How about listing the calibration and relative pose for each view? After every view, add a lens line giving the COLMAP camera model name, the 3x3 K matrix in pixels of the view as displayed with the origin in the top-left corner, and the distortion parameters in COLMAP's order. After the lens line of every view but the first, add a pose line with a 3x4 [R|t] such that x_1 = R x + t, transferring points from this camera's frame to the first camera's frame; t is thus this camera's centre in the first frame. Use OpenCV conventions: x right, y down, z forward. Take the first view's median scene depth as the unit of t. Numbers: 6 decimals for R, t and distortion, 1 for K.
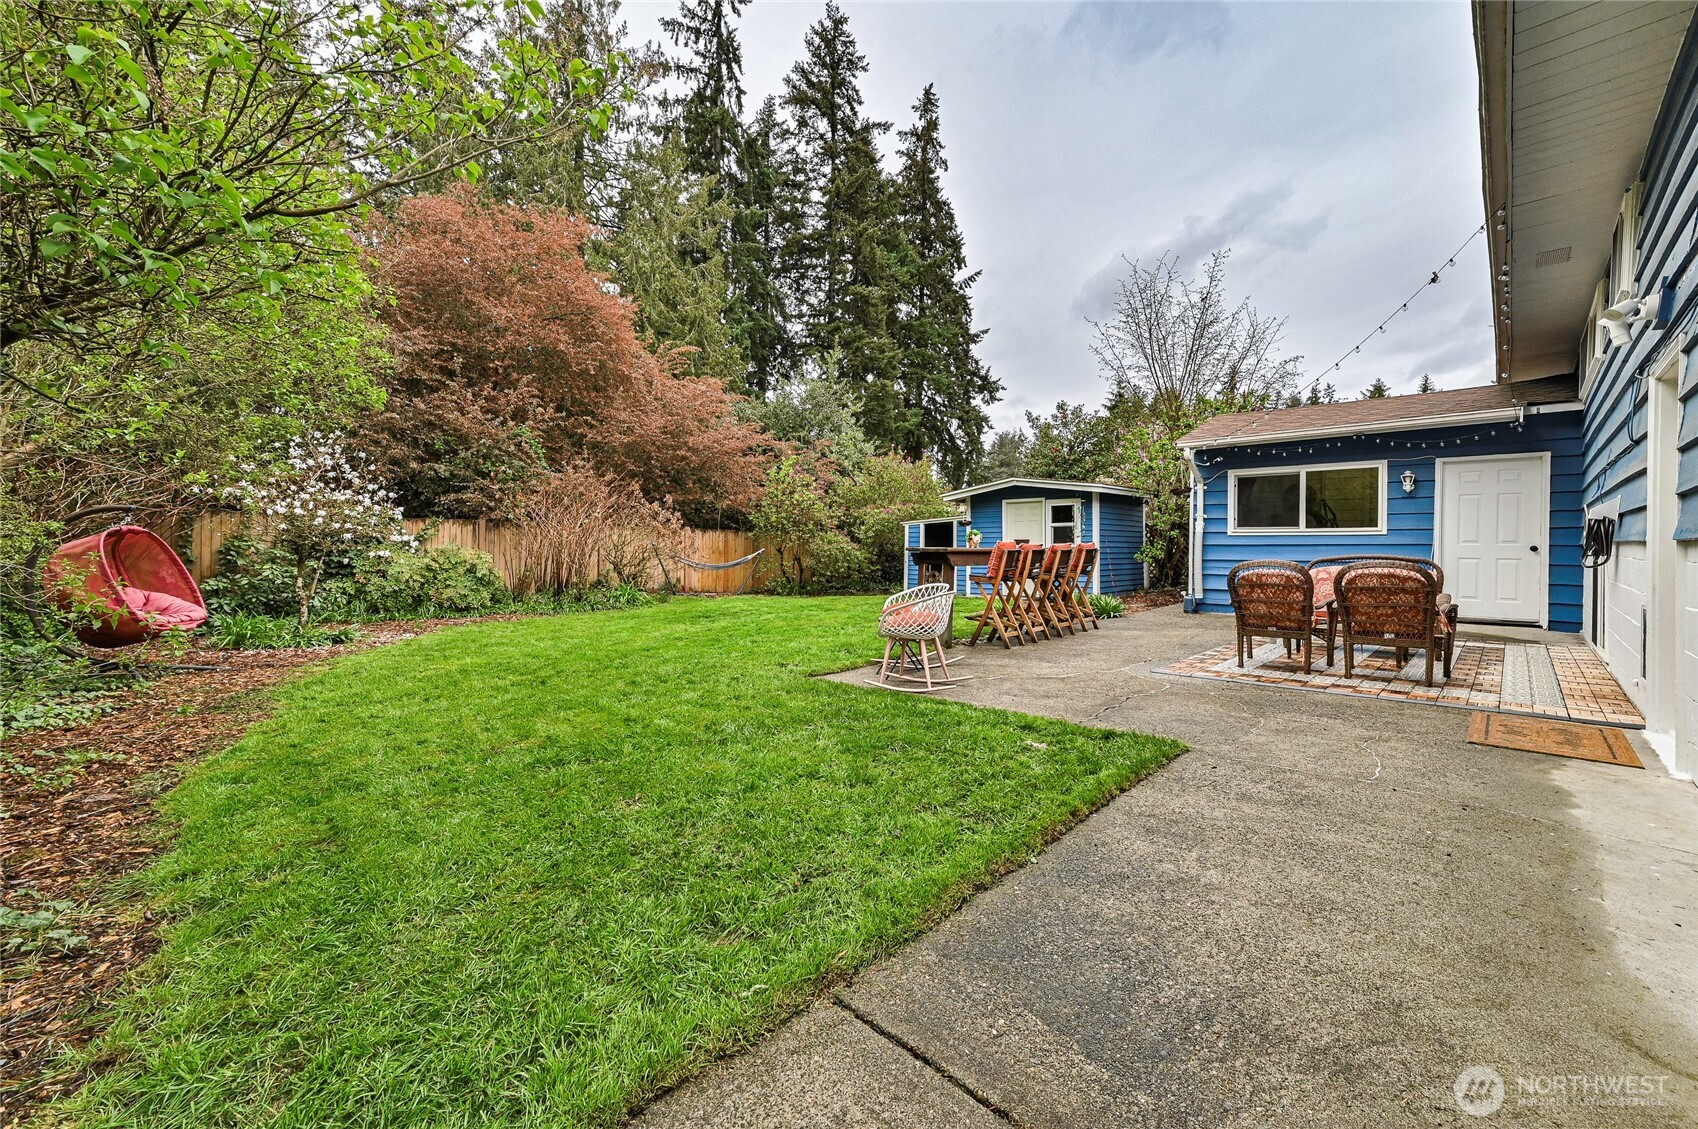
lens RADIAL K [[695.0, 0, 891.3], [0, 695.0, 551.4], [0, 0, 1]] dist [0.027528, 0.000523]
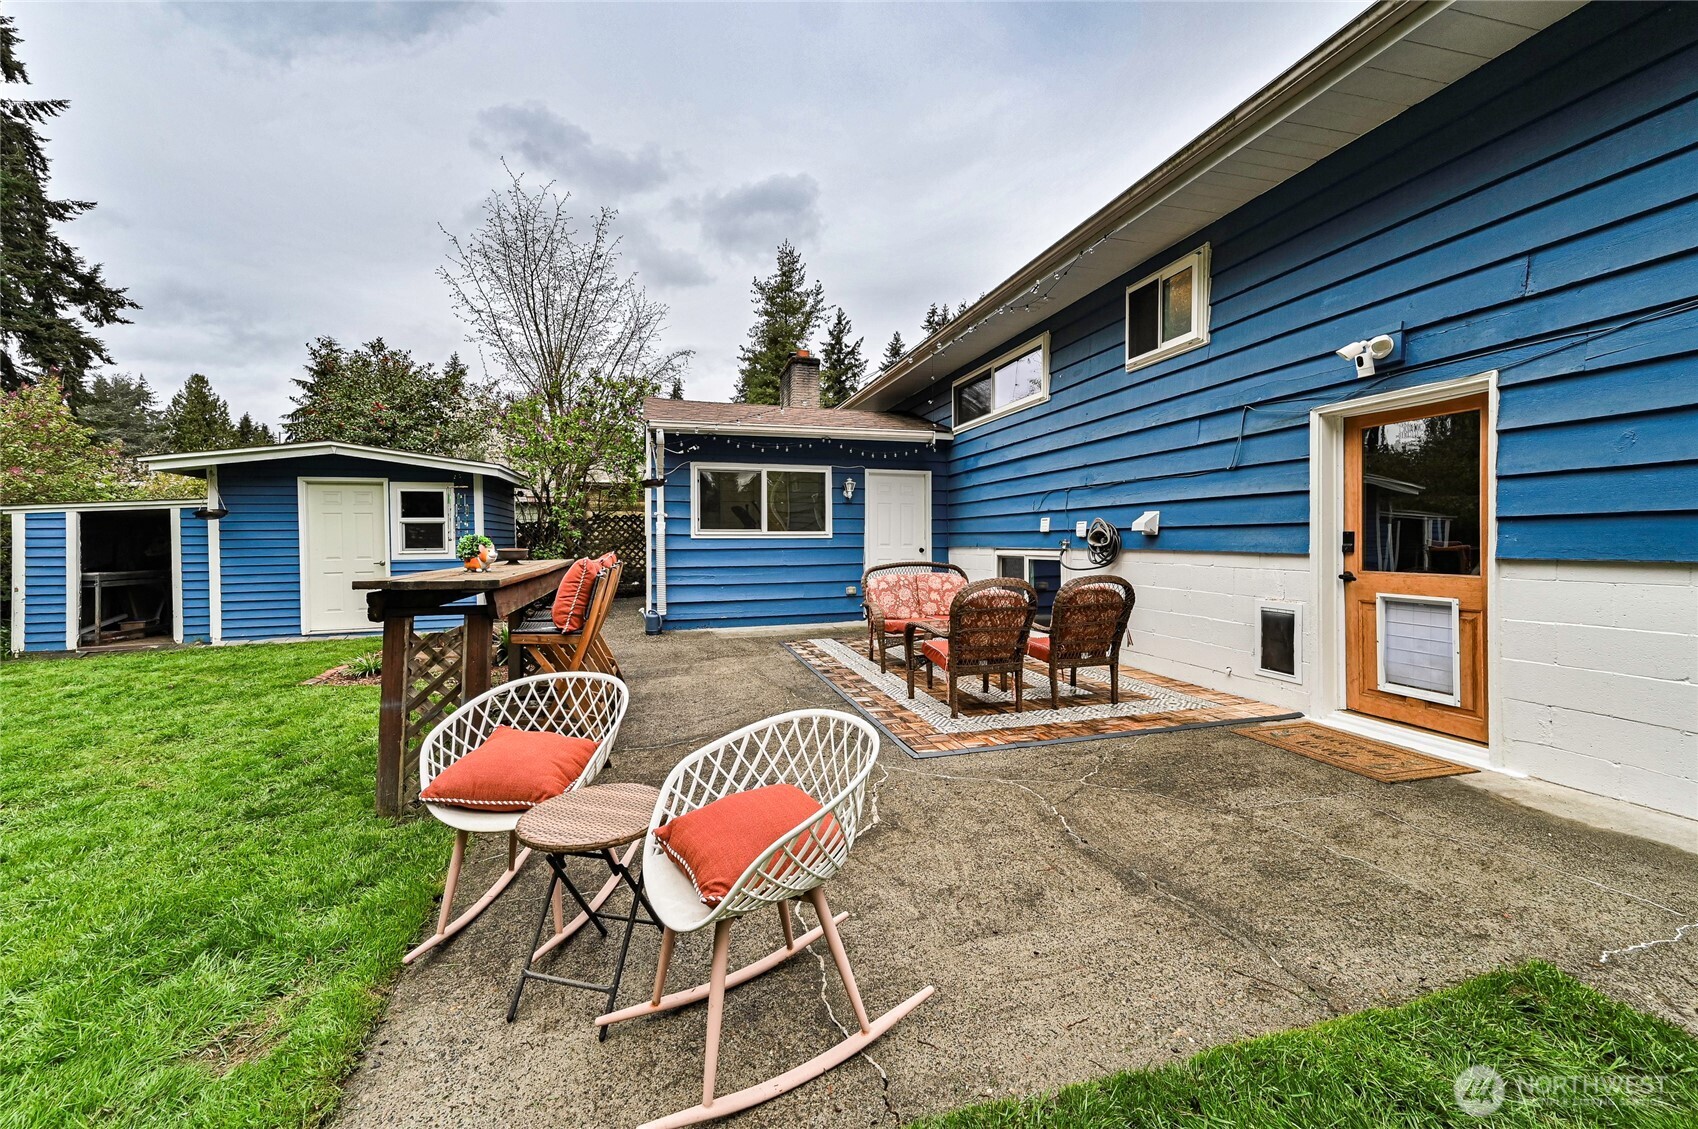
lens RADIAL K [[695.0, 0, 891.3], [0, 695.0, 551.4], [0, 0, 1]] dist [0.027528, 0.000523]
pose [[0.556341, -0.017382, 0.830772, -0.087846], [0.013091, 0.999840, 0.012153, -0.013992], [-0.830851, 0.004114, 0.556480, 0.317241]]
